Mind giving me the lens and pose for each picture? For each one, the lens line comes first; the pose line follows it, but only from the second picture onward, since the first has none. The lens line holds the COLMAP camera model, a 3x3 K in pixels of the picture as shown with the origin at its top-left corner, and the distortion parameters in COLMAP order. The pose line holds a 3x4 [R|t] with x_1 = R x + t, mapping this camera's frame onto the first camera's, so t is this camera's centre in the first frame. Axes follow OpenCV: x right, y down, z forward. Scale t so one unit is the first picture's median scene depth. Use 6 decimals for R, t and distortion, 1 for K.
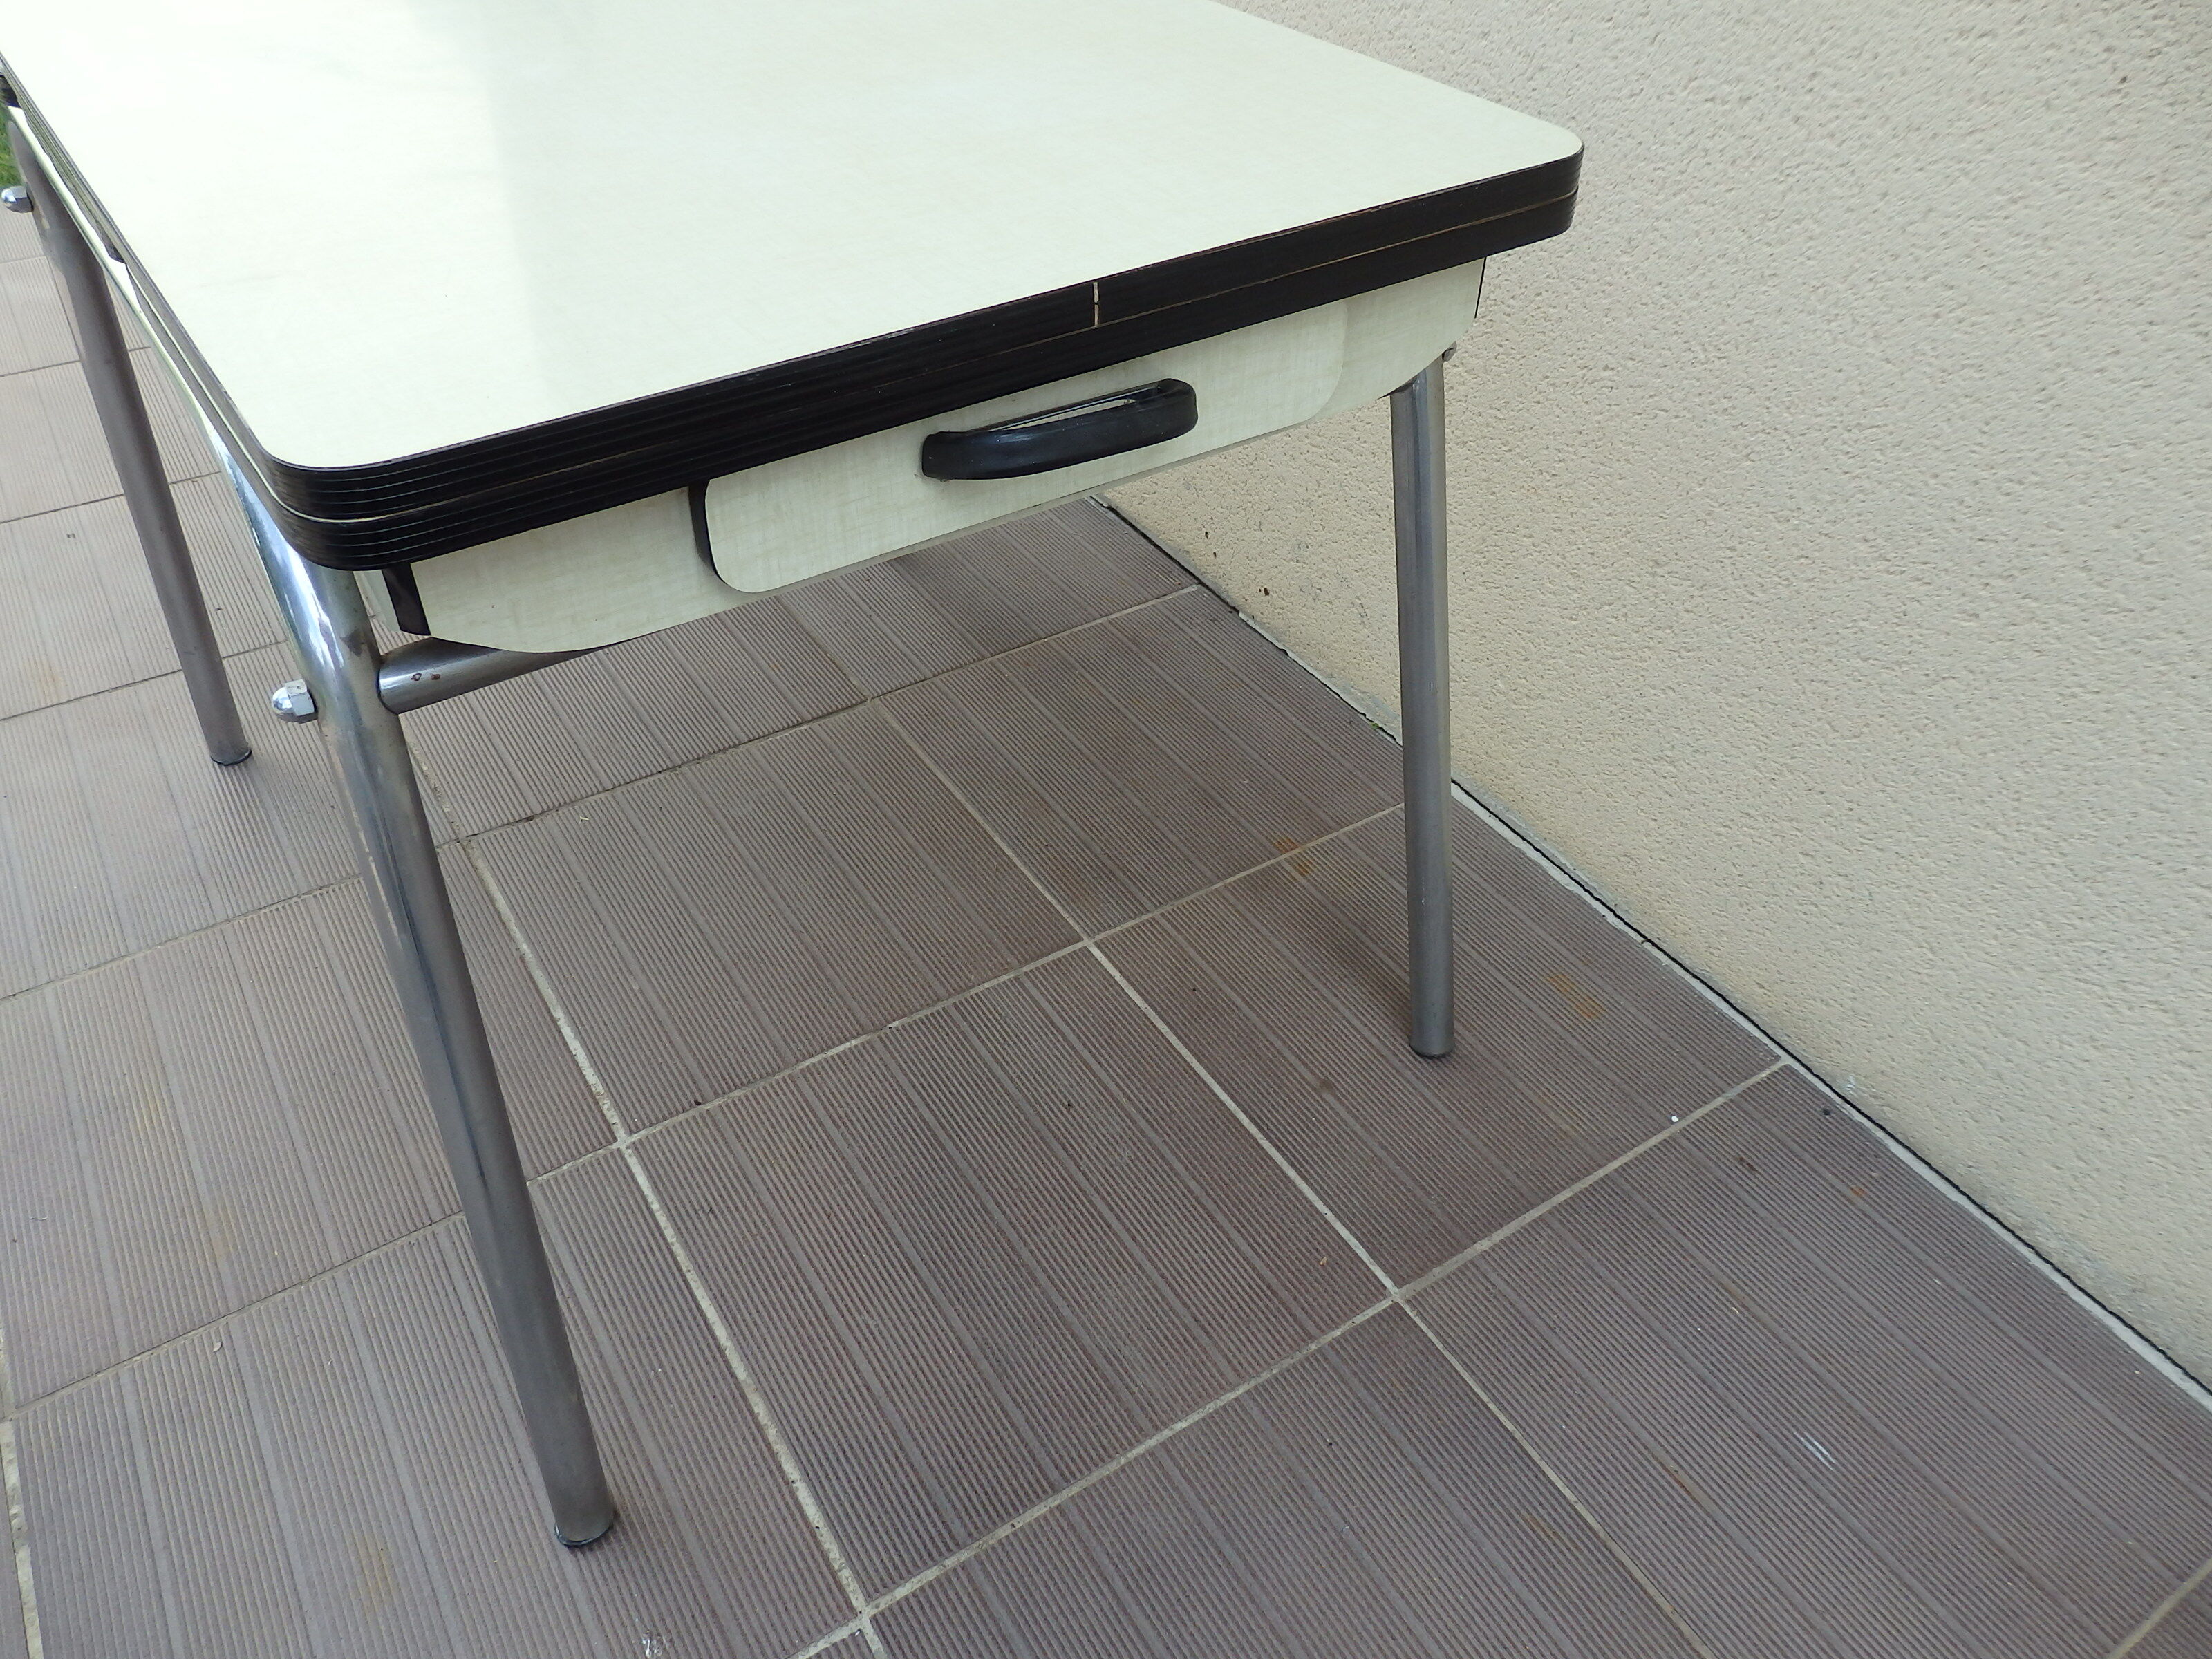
lens RADIAL K [[1619.6, 0, 1105.2], [0, 1619.6, 826.0], [0, 0, 1]] dist [0.005768, -0.003163]
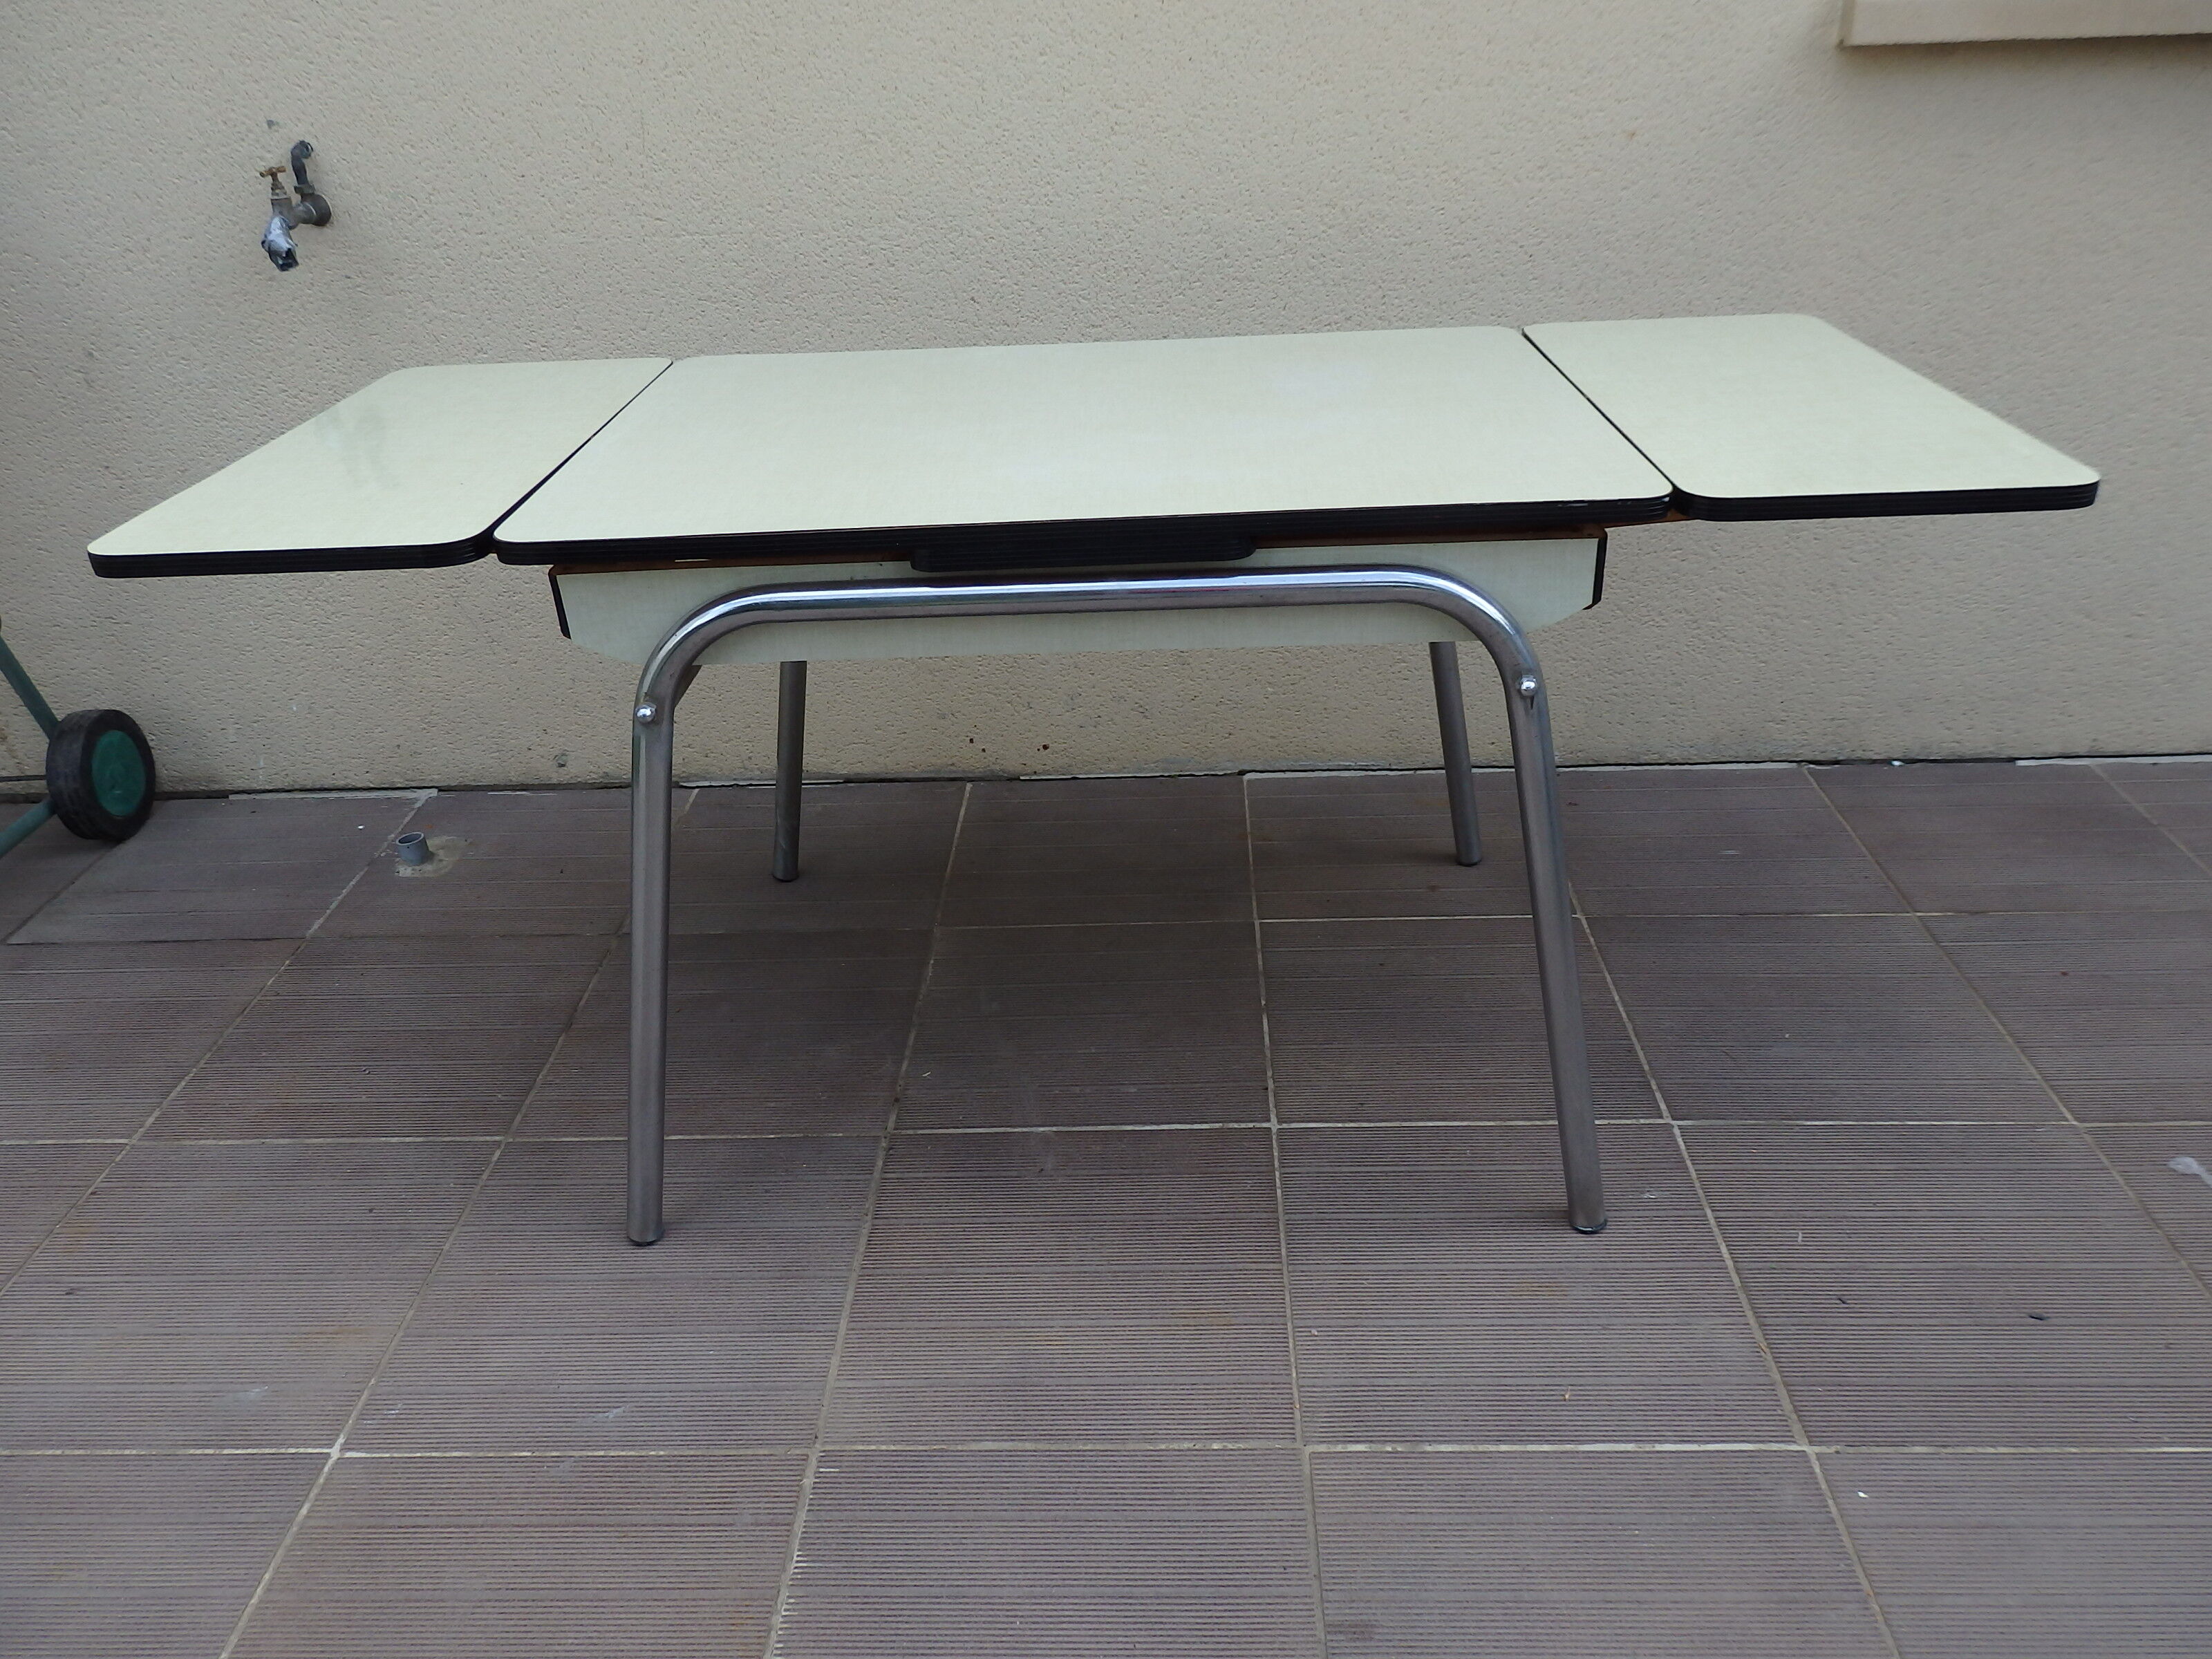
lens RADIAL K [[1619.6, 0, 1103.1], [0, 1619.6, 831.6], [0, 0, 1]] dist [0.005768, -0.003163]
pose [[0.565373, -0.427649, 0.705315, -1.262426], [0.575288, 0.817229, 0.034359, -0.145989], [-0.591098, 0.386334, 0.708060, -0.001764]]
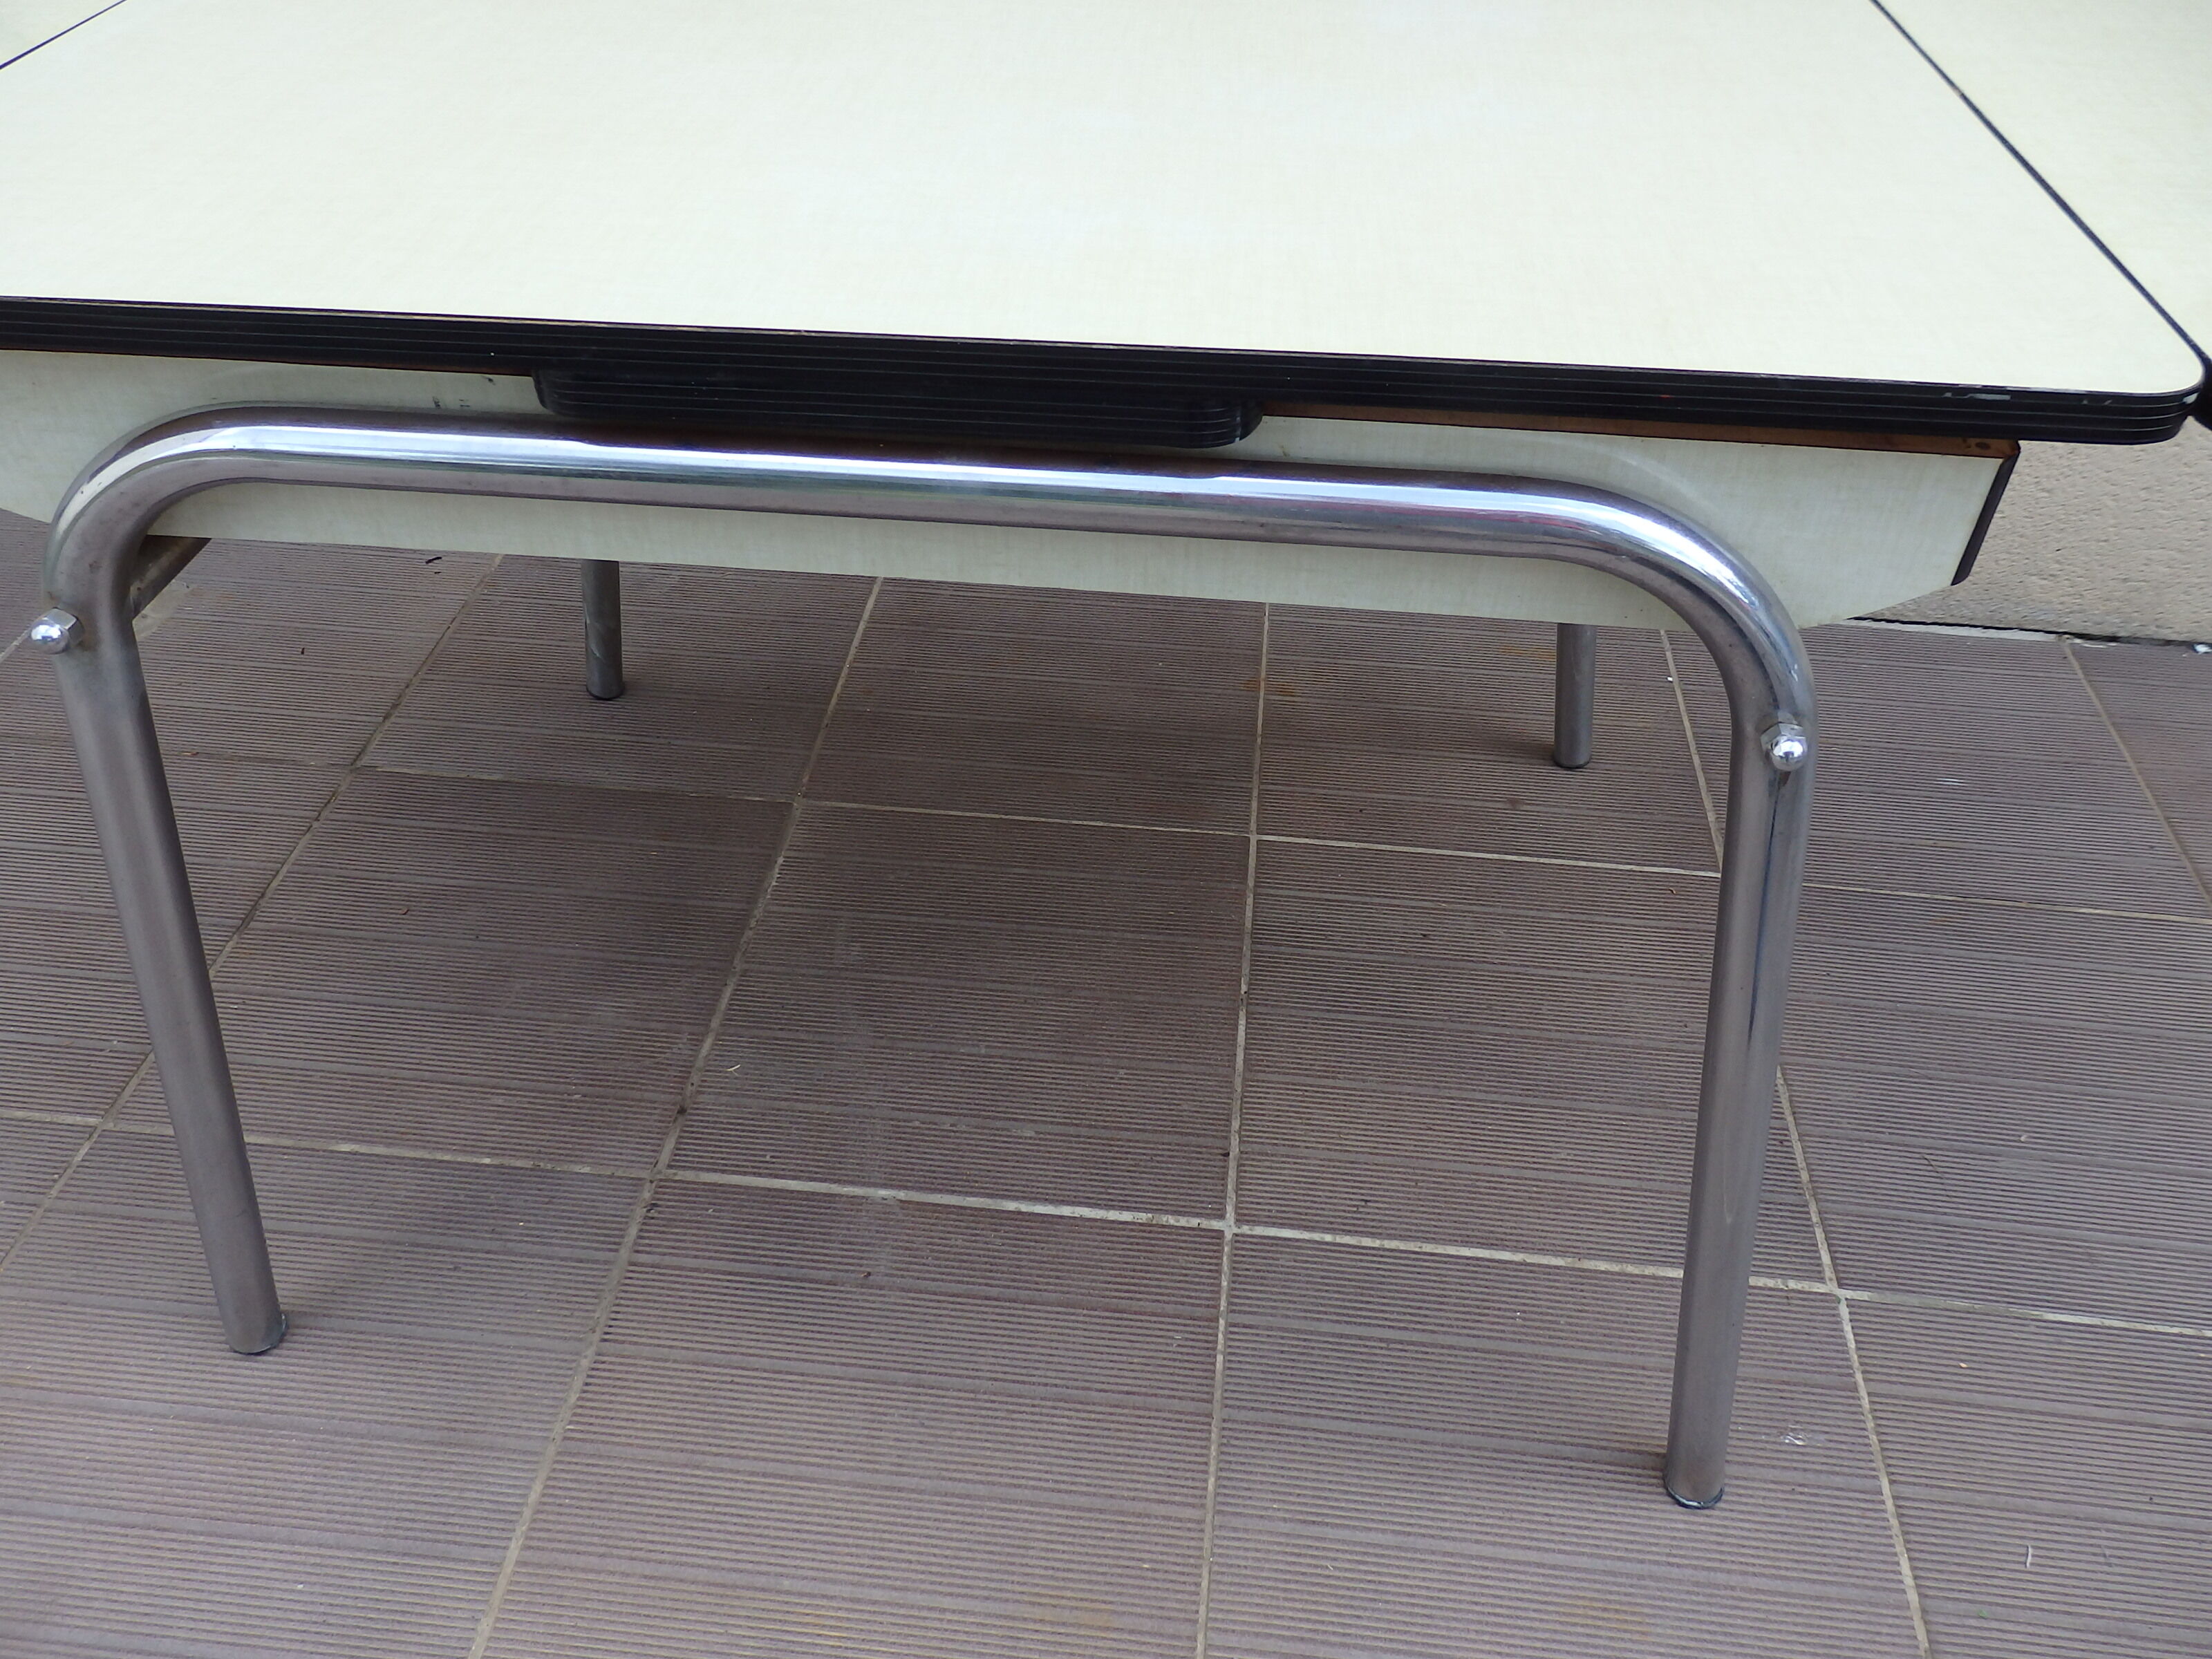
lens RADIAL K [[1619.6, 0, 1096.7], [0, 1619.6, 829.8], [0, 0, 1]] dist [0.005768, -0.003163]
pose [[0.627366, -0.526430, 0.573832, -0.758482], [0.507212, 0.835380, 0.211841, -0.229942], [-0.590887, 0.158153, 0.791100, 0.276623]]
